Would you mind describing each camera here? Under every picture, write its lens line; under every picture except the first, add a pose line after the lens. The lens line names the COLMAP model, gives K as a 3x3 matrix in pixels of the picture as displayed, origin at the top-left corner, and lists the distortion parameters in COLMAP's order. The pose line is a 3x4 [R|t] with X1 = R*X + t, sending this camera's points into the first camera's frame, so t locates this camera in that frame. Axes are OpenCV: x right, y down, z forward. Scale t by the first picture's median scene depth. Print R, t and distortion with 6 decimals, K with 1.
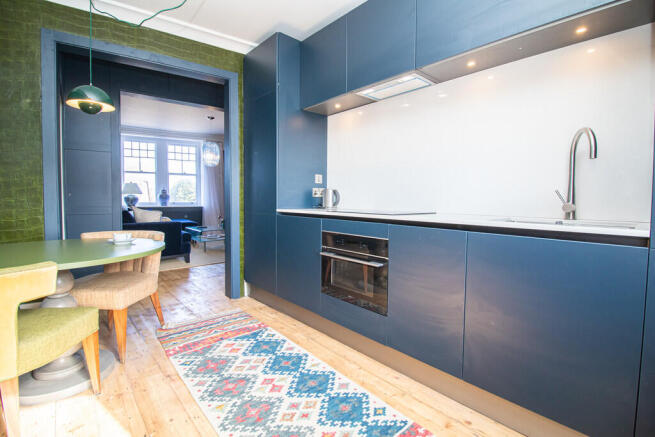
lens RADIAL K [[297.2, 0, 329.2], [0, 297.2, 212.3], [0, 0, 1]] dist [0.001500, -0.011470]
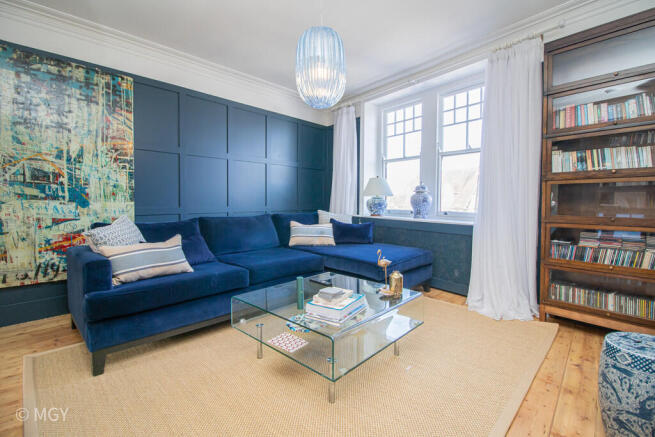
lens RADIAL K [[305.9, 0, 330.9], [0, 305.9, 211.2], [0, 0, 1]] dist [-0.000780, -0.013008]
pose [[0.100389, 0.030071, -0.994494, -0.185090], [-0.055314, 0.998166, 0.024598, -0.156912], [0.993410, 0.052540, 0.101868, 3.235081]]
